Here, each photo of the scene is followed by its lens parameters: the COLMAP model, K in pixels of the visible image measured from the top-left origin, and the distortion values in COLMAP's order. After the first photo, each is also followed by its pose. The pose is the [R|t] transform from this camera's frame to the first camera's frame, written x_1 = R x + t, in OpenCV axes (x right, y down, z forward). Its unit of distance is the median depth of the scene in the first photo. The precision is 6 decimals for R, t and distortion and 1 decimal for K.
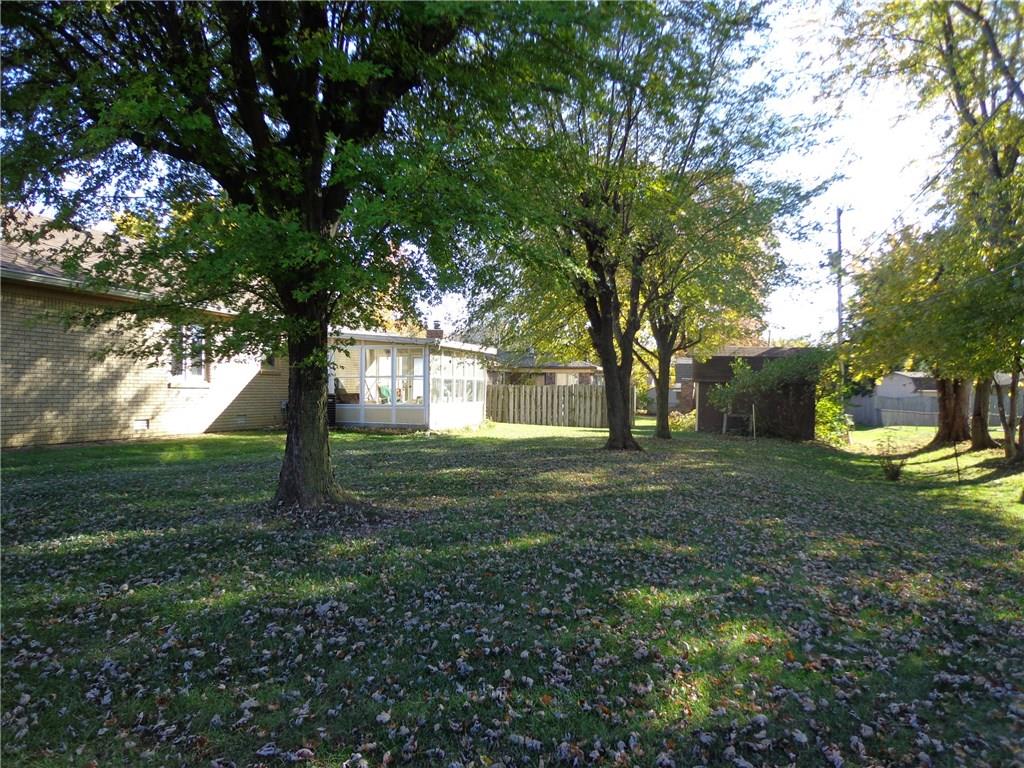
lens RADIAL K [[762.2, 0, 512.0], [0, 762.2, 384.0], [0, 0, 1]] dist [0.008407, -0.000008]
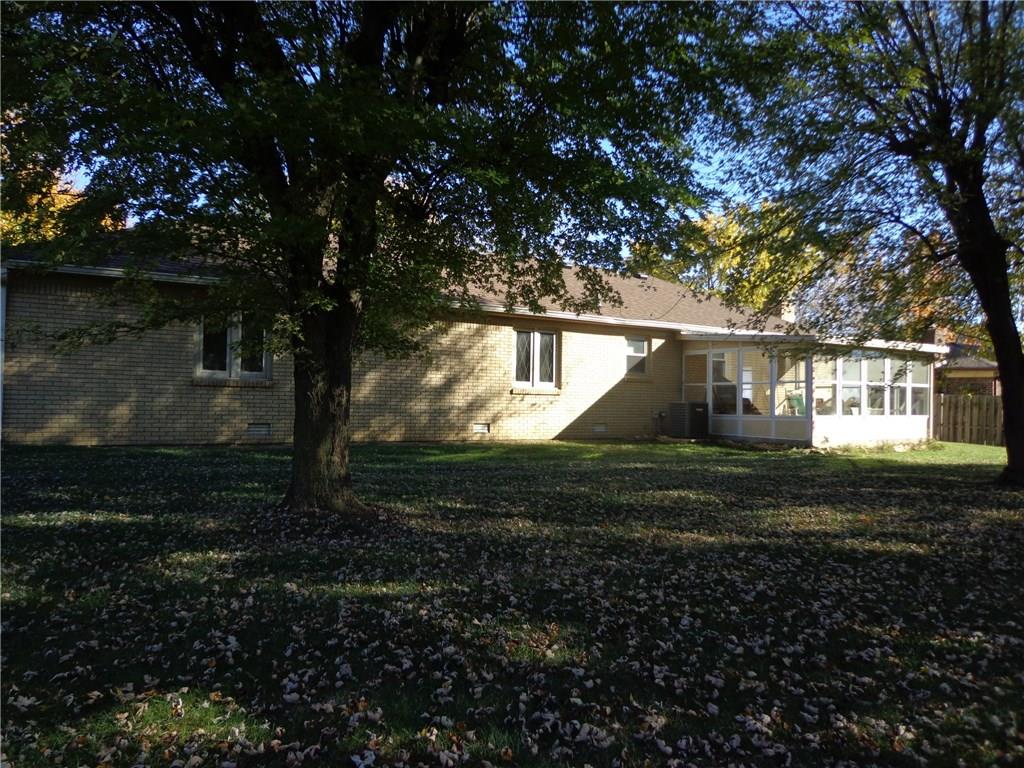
lens RADIAL K [[762.2, 0, 512.0], [0, 762.2, 384.0], [0, 0, 1]] dist [0.008407, -0.000008]
pose [[0.762918, -0.009877, -0.646419, 0.179834], [-0.002883, 0.999821, -0.018679, 0.008162], [0.646488, 0.016114, 0.762754, 0.157248]]
